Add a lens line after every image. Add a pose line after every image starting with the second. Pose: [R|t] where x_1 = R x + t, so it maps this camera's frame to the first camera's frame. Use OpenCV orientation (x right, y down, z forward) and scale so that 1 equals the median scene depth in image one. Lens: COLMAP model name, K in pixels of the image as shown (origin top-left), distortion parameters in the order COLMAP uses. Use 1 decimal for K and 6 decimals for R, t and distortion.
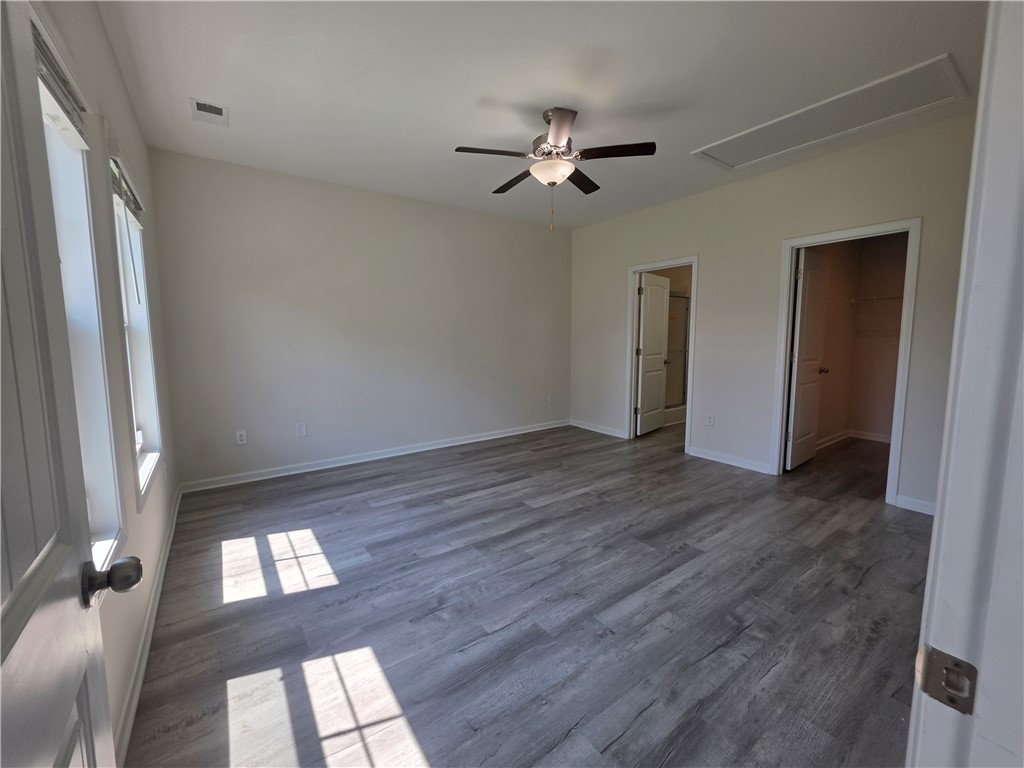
lens RADIAL K [[414.5, 0, 511.7], [0, 414.5, 380.3], [0, 0, 1]] dist [-0.000637, -0.000426]
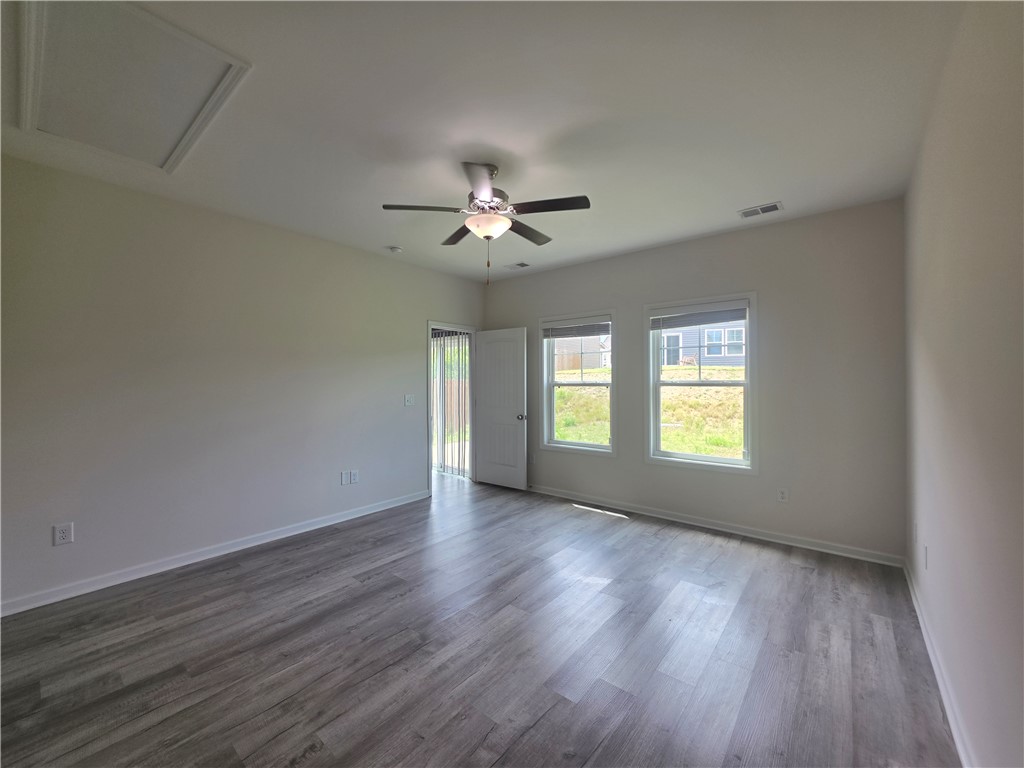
lens RADIAL K [[414.5, 0, 511.7], [0, 414.5, 380.3], [0, 0, 1]] dist [-0.000637, -0.000426]
pose [[-0.964616, 0.004887, -0.263613, 0.304393], [-0.022846, 0.994519, 0.102033, -0.250252], [0.262666, 0.104445, -0.959217, 1.992138]]
